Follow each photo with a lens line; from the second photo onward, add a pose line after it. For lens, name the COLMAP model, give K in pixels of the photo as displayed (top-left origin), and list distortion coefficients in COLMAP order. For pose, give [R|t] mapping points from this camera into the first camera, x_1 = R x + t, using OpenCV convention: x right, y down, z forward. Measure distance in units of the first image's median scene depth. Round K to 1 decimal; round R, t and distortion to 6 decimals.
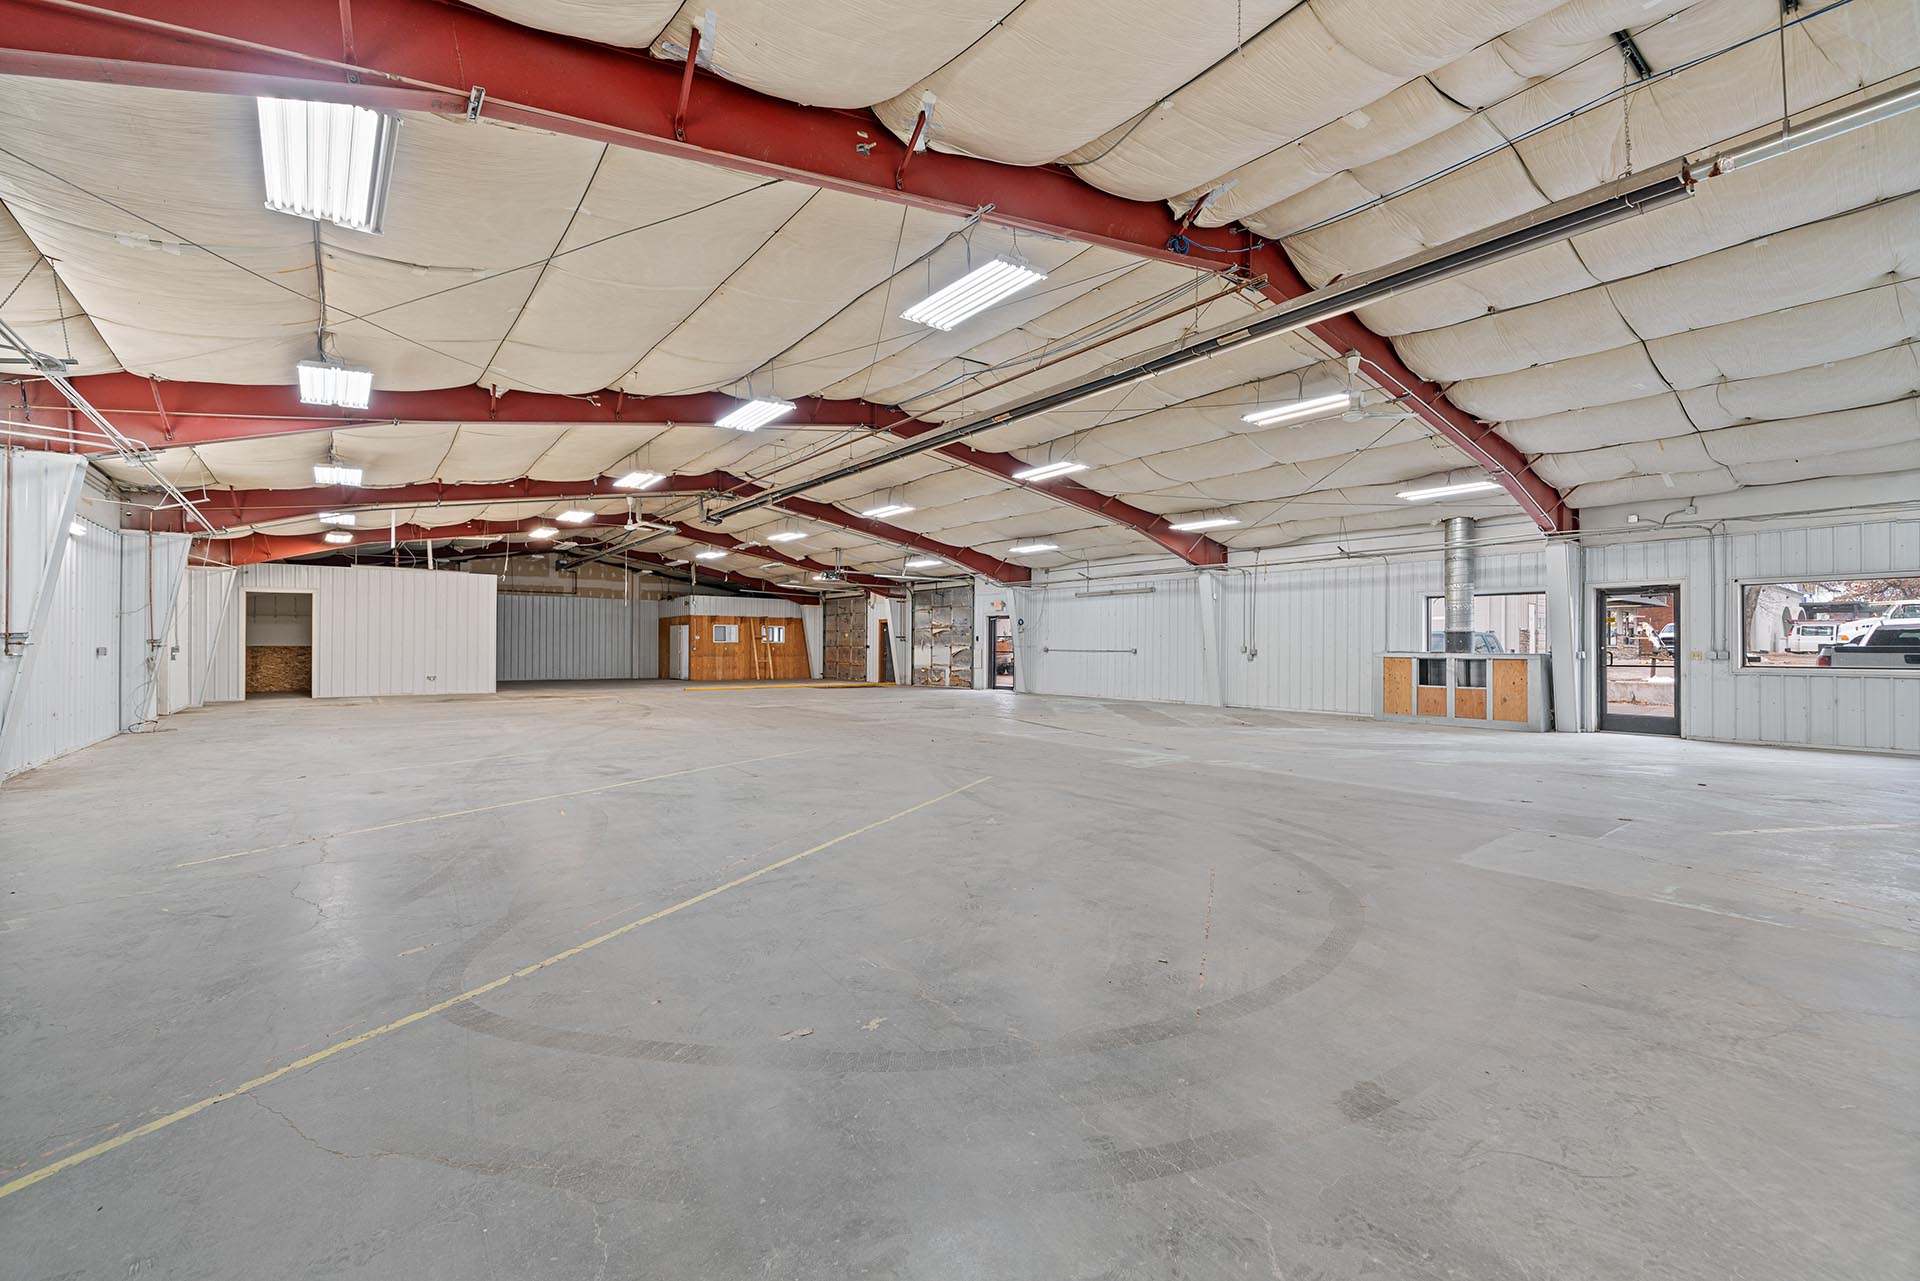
lens RADIAL K [[797.0, 0, 948.8], [0, 797.0, 623.9], [0, 0, 1]] dist [0.002967, -0.000063]
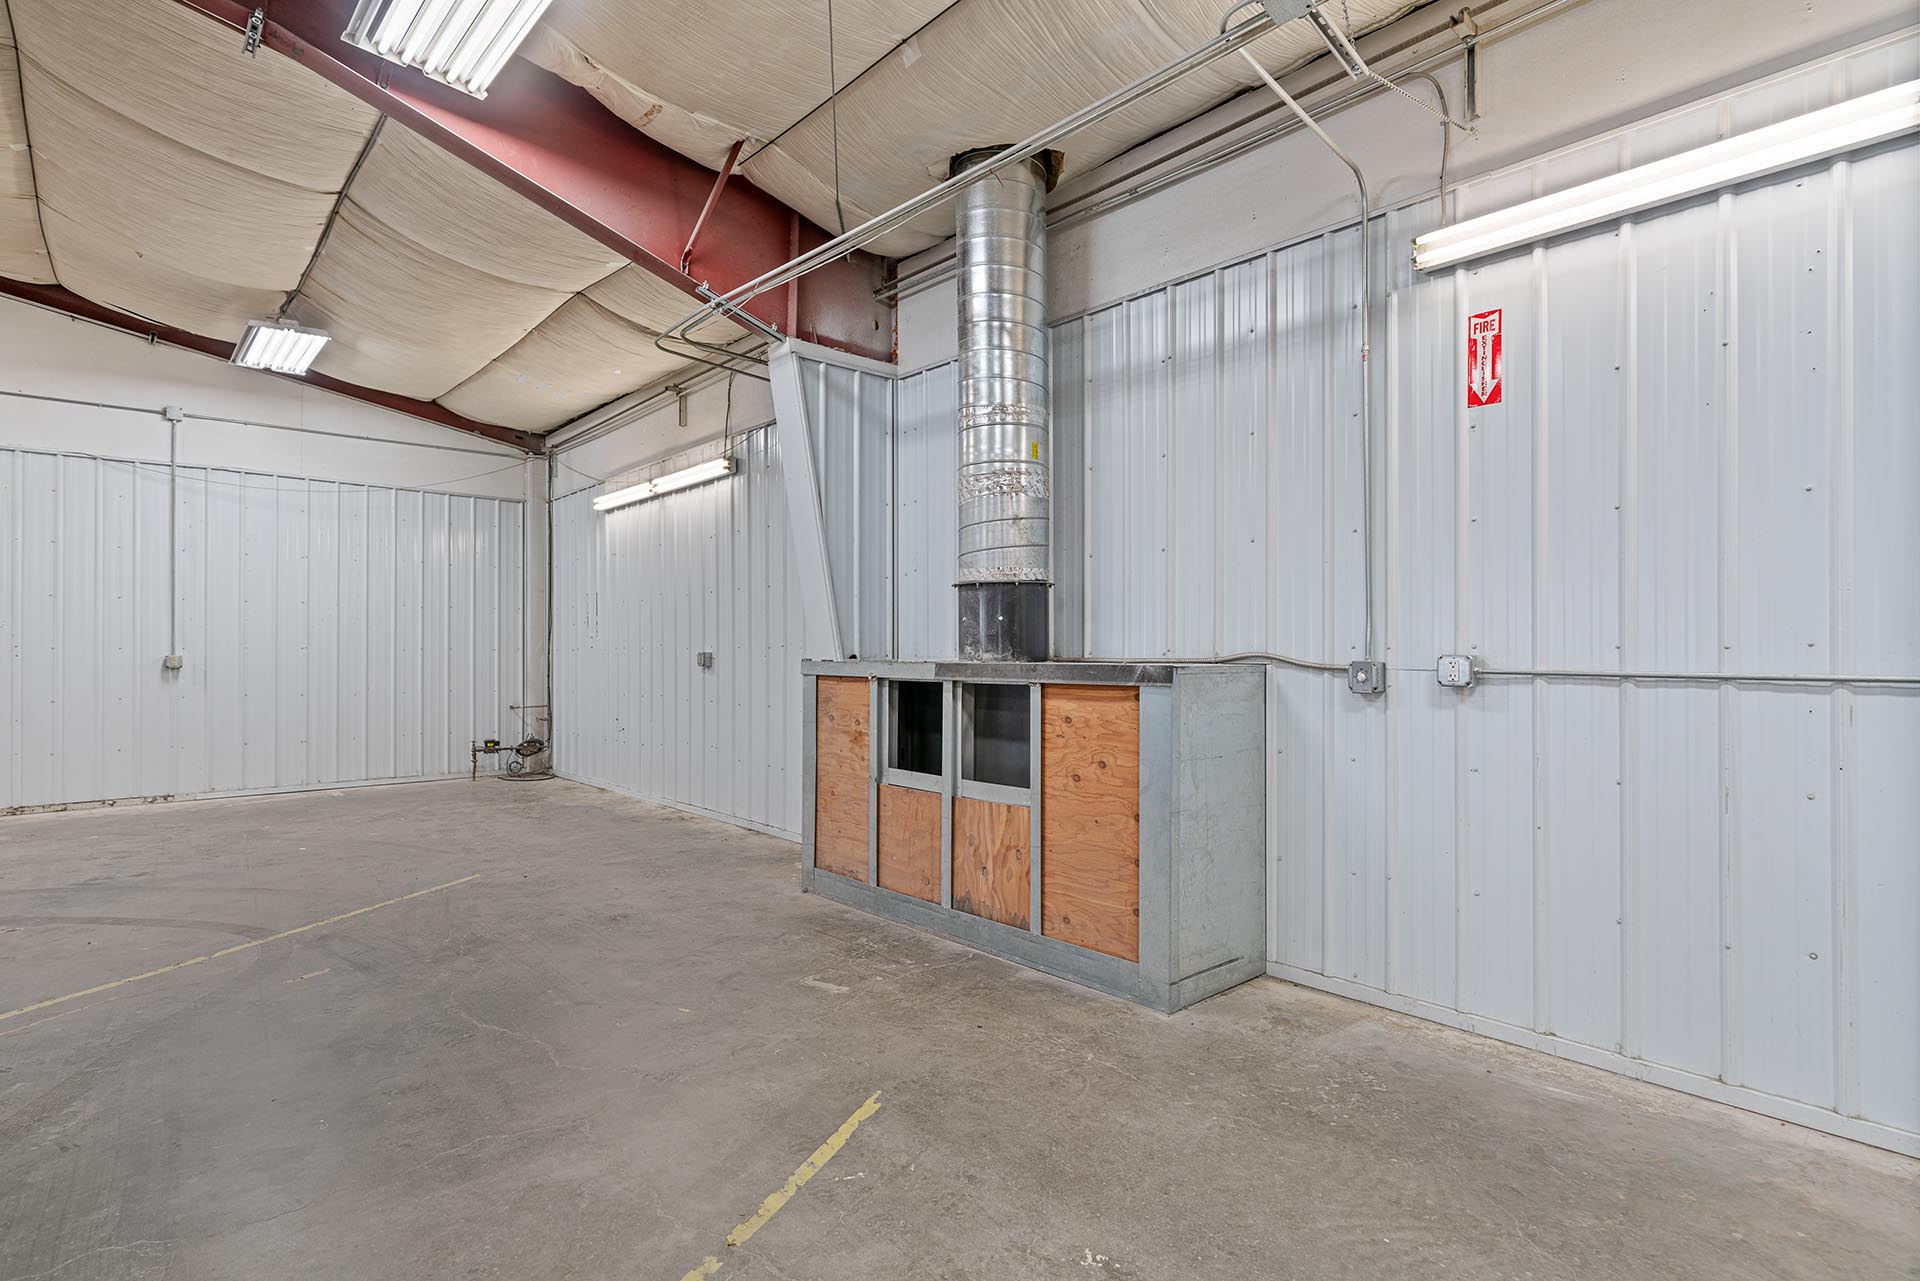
lens RADIAL K [[924.0, 0, 948.7], [0, 924.0, 638.1], [0, 0, 1]] dist [-0.009766, 0.001060]
pose [[-0.996391, 0.000005, -0.084879, -0.150529], [0.003286, 0.999253, -0.038513, 0.006842], [0.084815, -0.038653, -0.995647, 0.245167]]
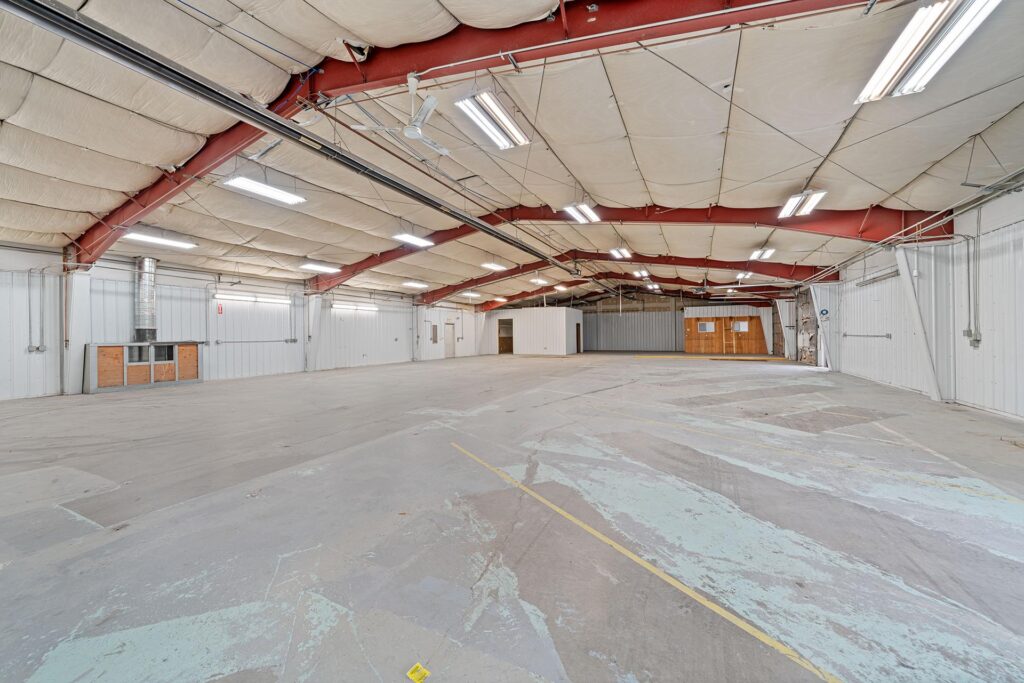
lens RADIAL K [[376.2, 0, 513.9], [0, 376.2, 337.8], [0, 0, 1]] dist [0.003278, -0.000331]
pose [[0.451138, -0.003006, -0.892449, 0.290061], [0.036440, 0.999222, 0.015055, 0.008037], [0.891710, -0.039312, 0.450896, 0.246112]]
